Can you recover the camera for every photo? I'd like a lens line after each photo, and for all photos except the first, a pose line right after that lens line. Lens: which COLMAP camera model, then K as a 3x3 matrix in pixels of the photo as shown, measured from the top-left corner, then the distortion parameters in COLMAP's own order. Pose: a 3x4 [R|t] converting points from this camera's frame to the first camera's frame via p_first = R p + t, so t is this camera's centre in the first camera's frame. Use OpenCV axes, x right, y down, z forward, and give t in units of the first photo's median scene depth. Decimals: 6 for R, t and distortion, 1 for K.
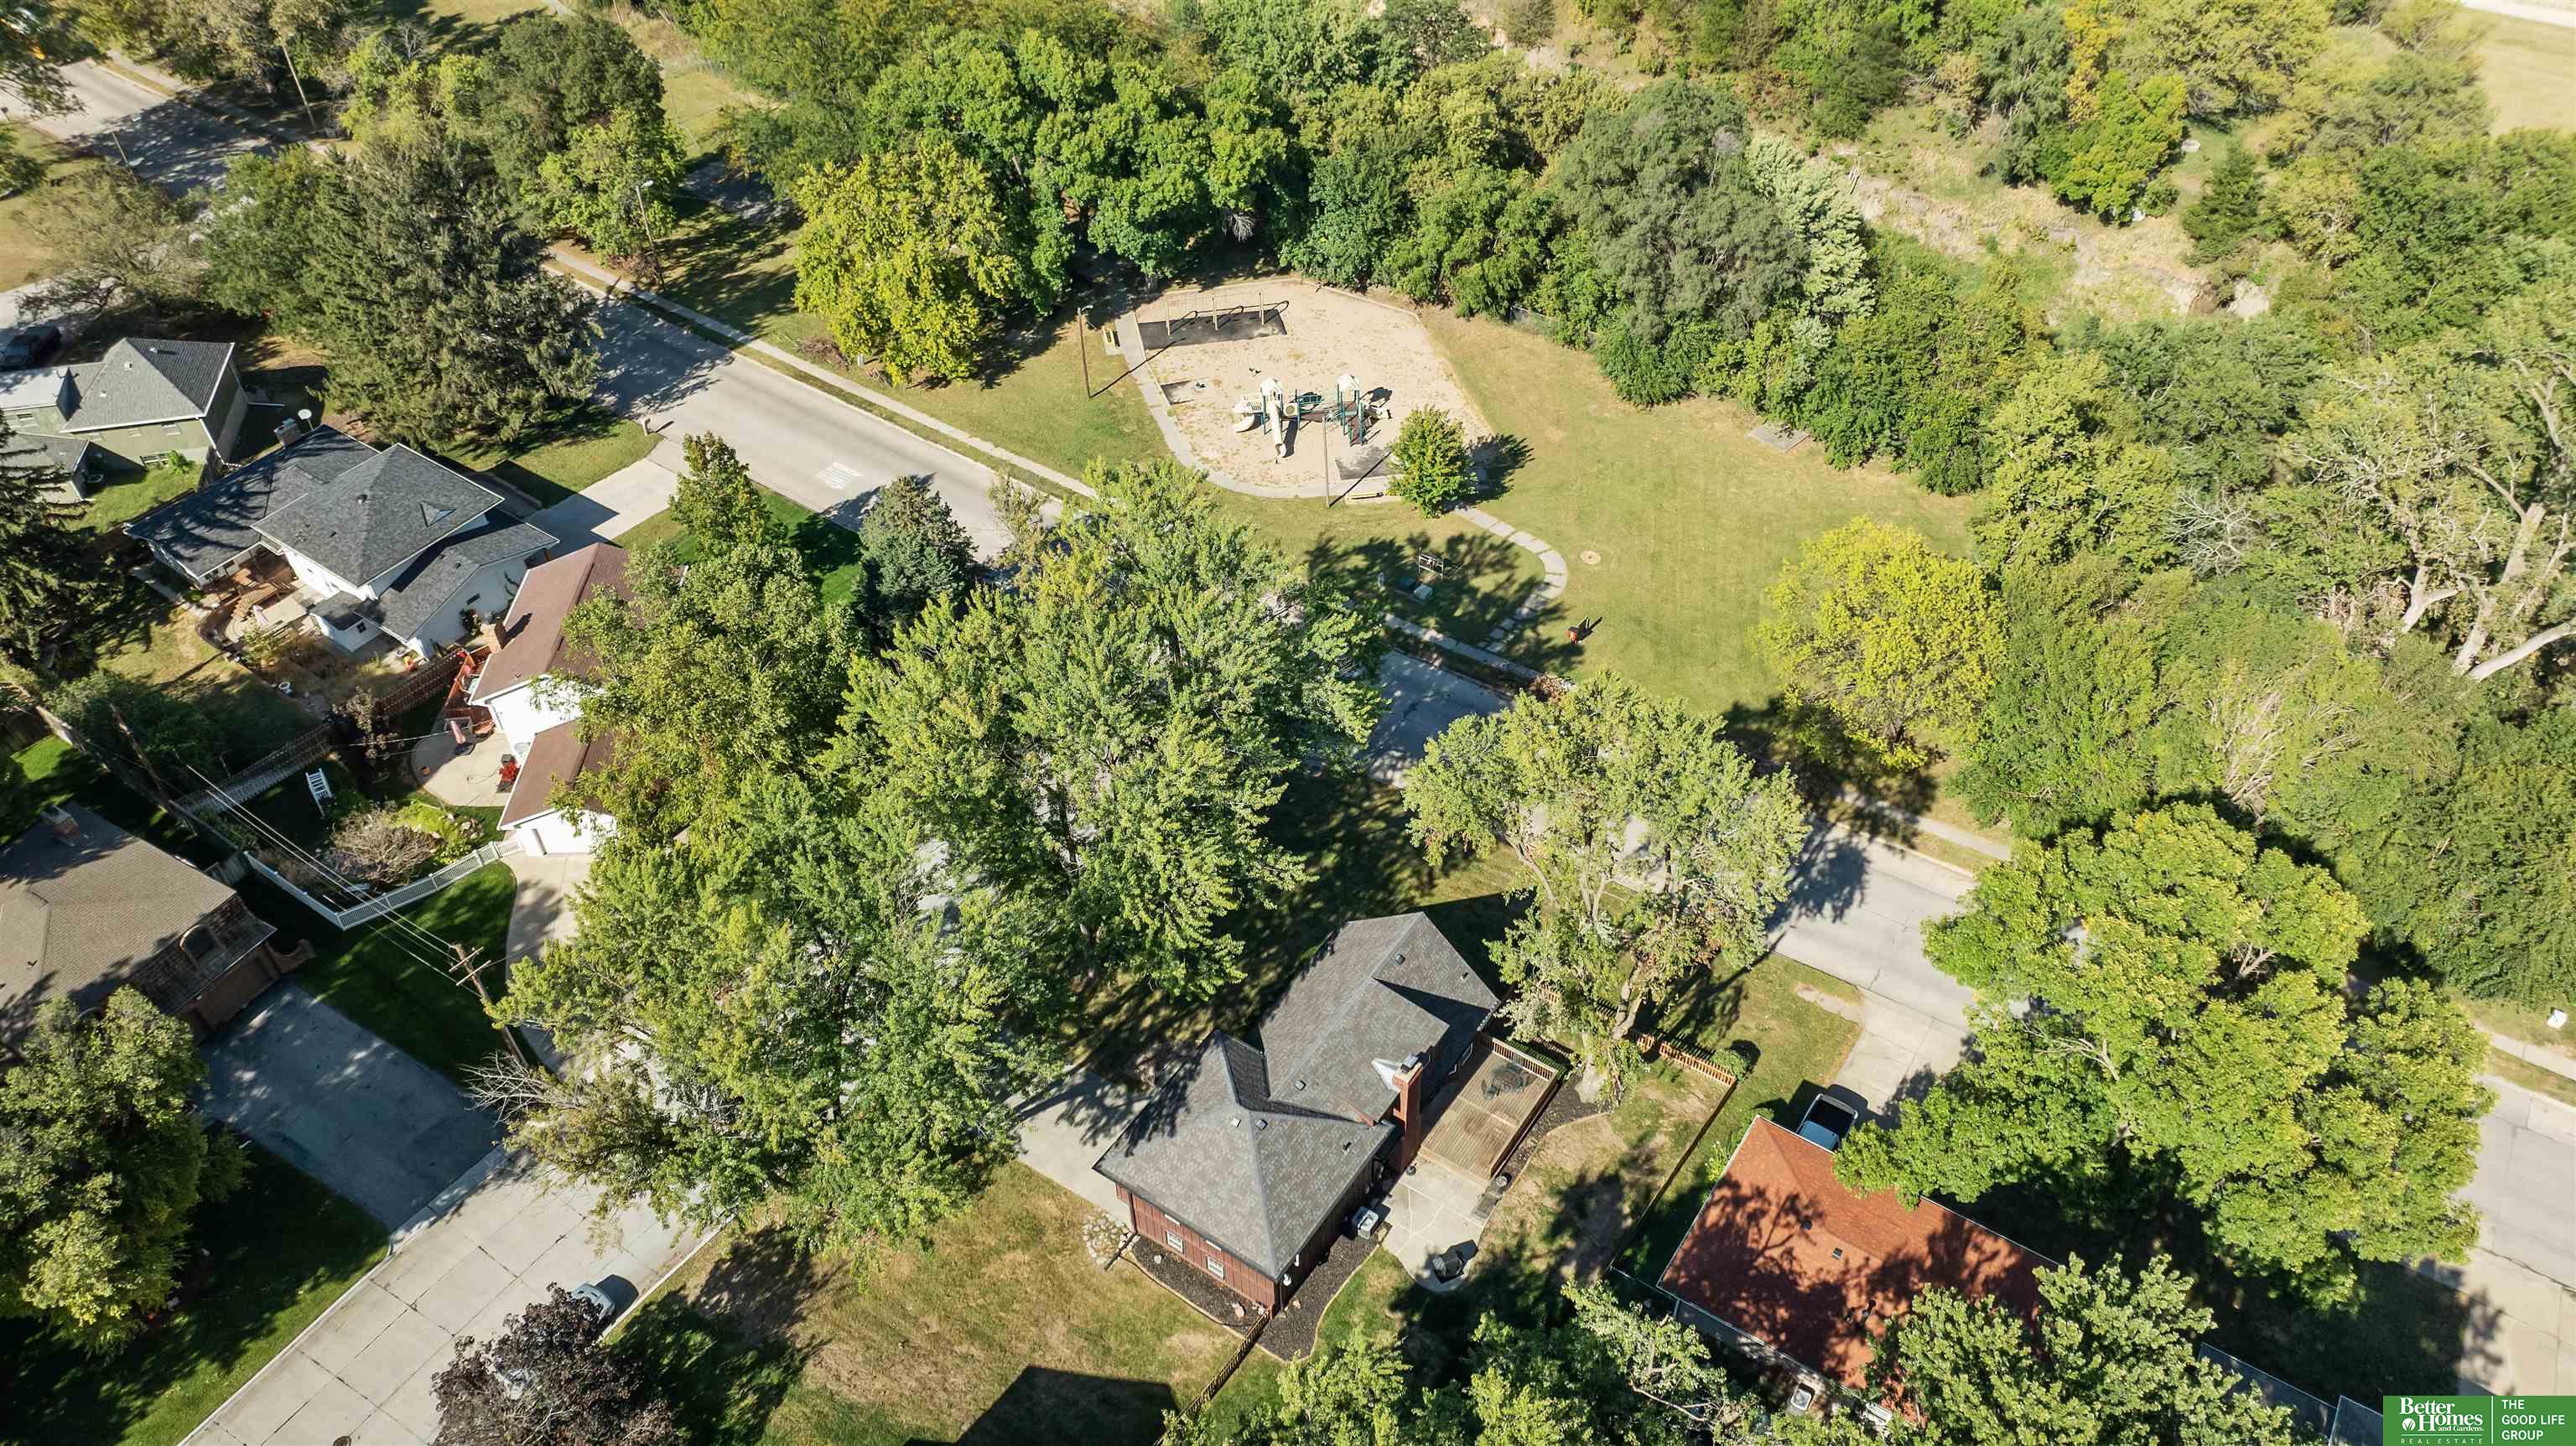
lens RADIAL K [[1838.2, 0, 1299.8], [0, 1838.2, 720.2], [0, 0, 1]] dist [-0.007246, -0.026426]
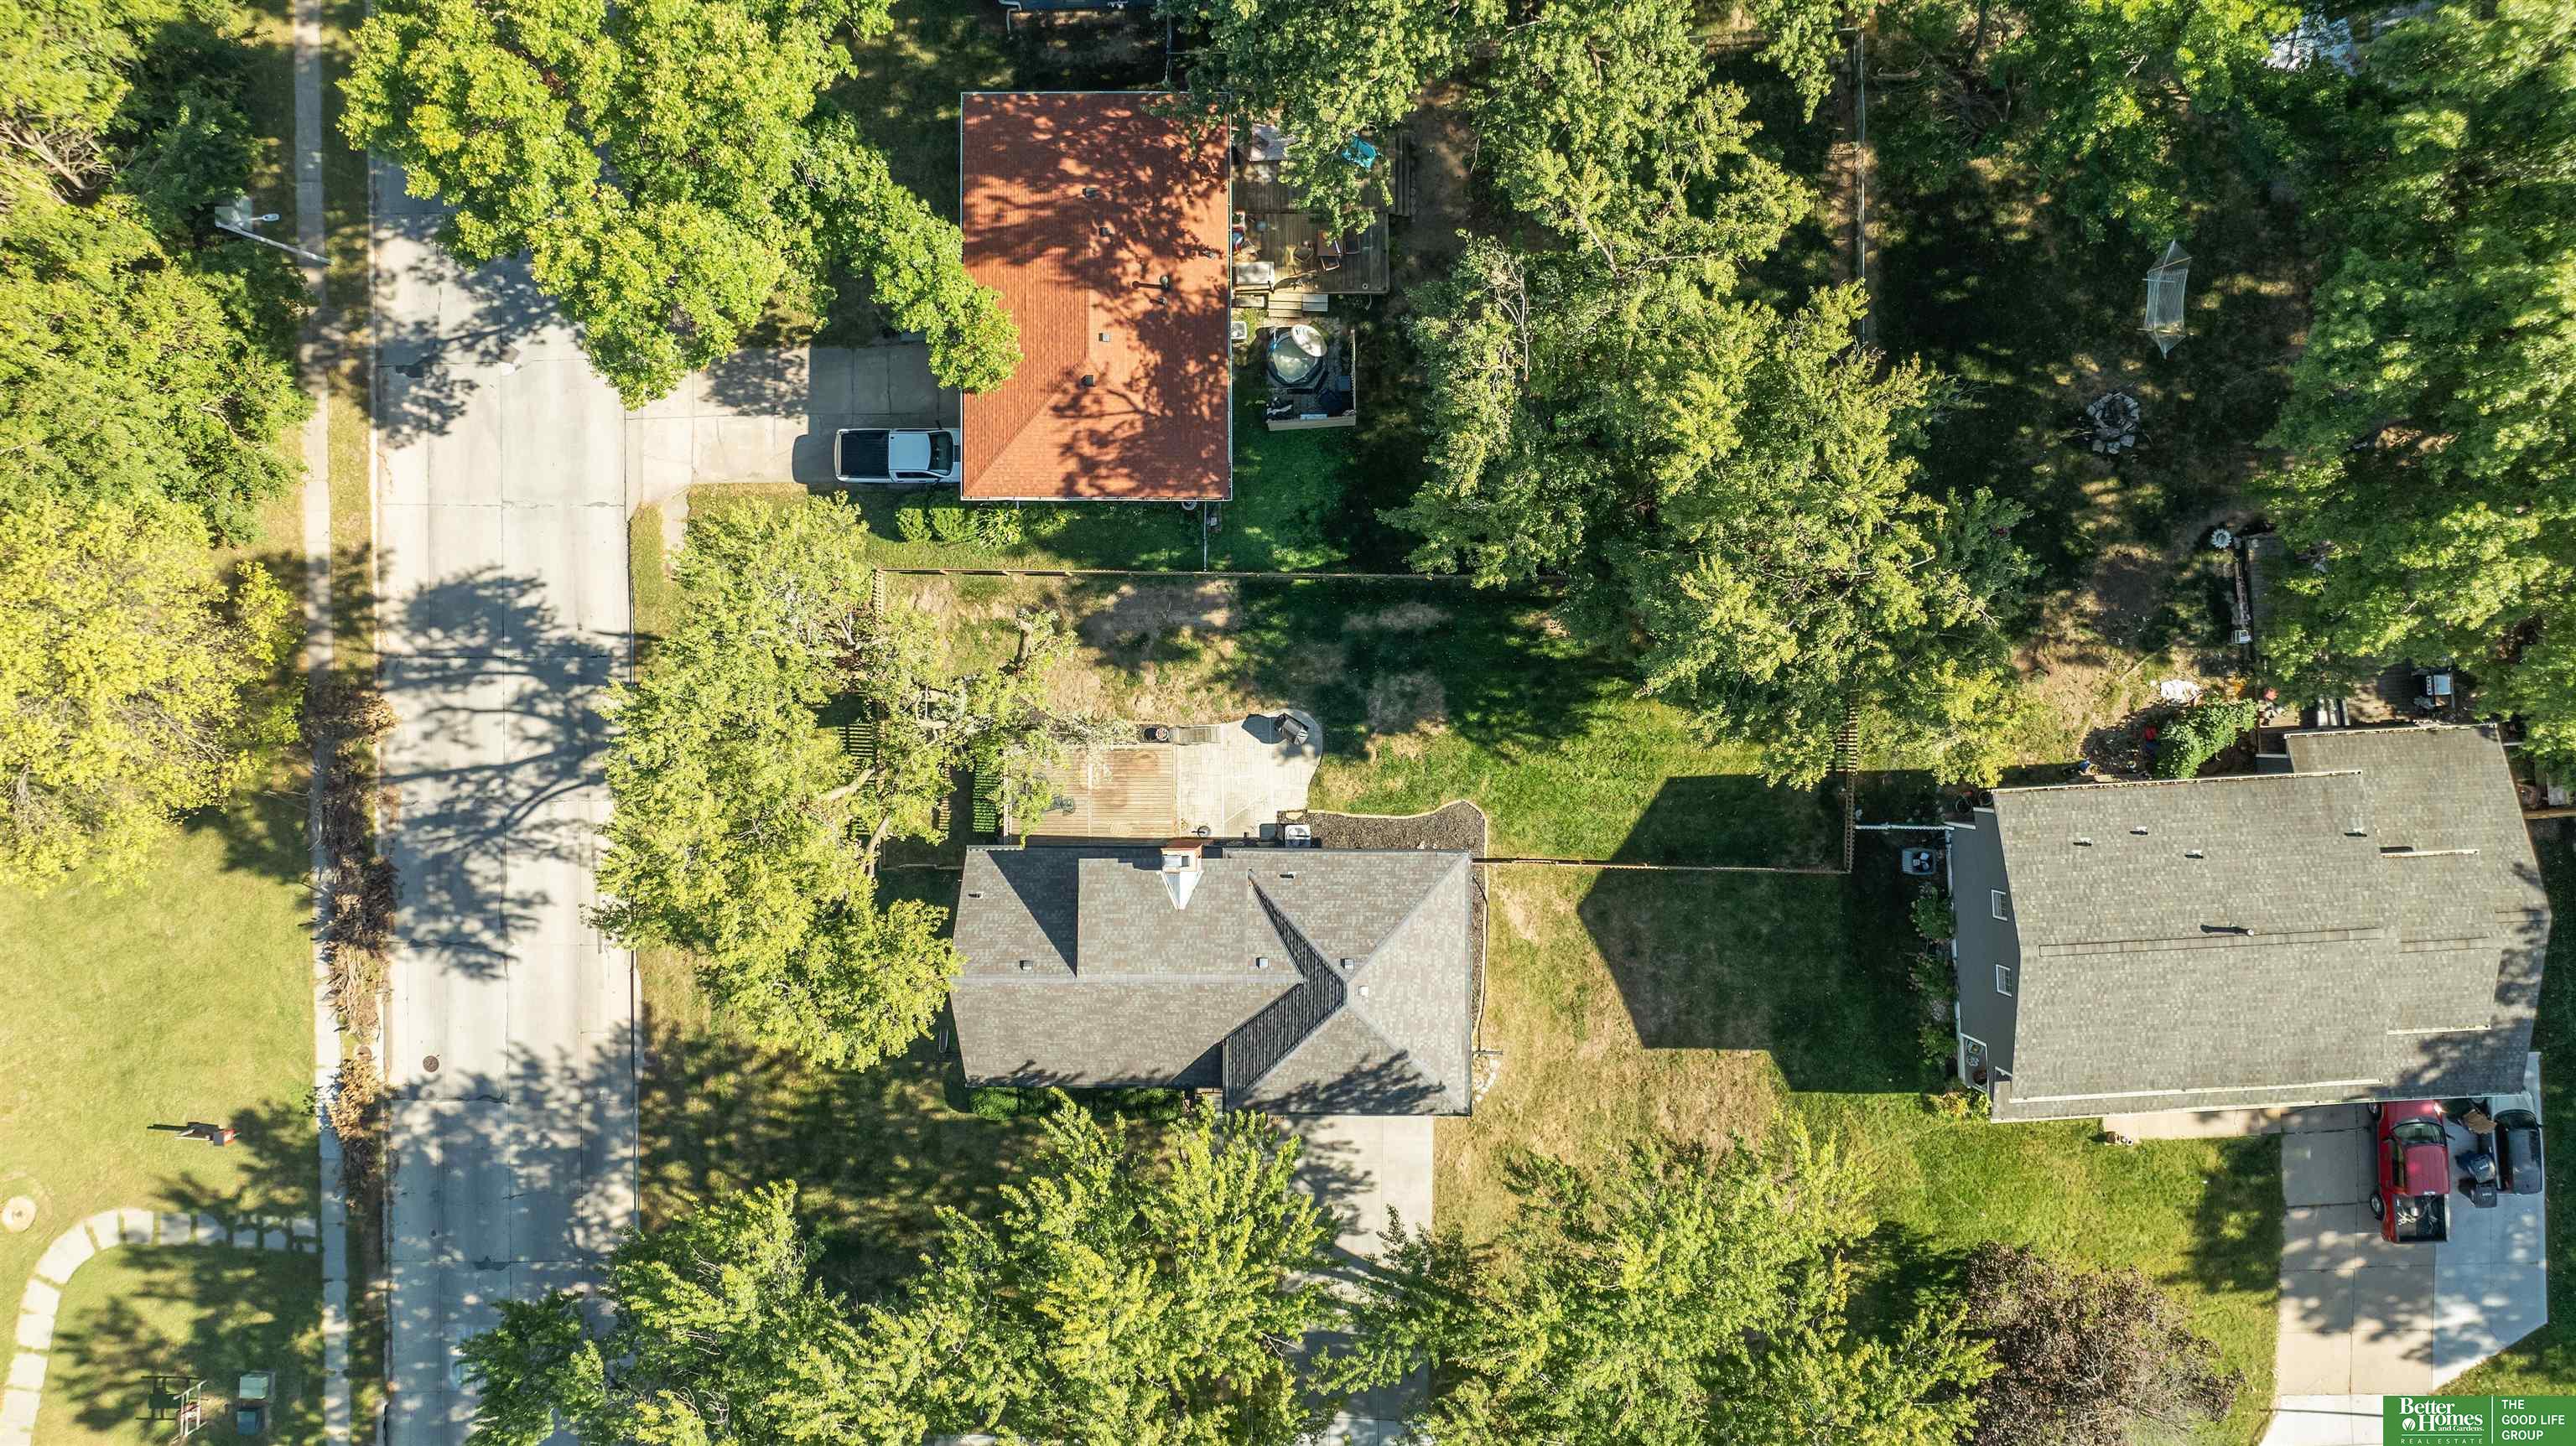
lens RADIAL K [[1838.2, 0, 1299.8], [0, 1838.2, 720.2], [0, 0, 1]] dist [-0.007246, -0.026426]
pose [[-0.559112, -0.828629, 0.027704, 0.057064], [0.584634, -0.370344, 0.721837, -0.336812], [-0.587875, 0.419784, 0.691509, 0.375018]]
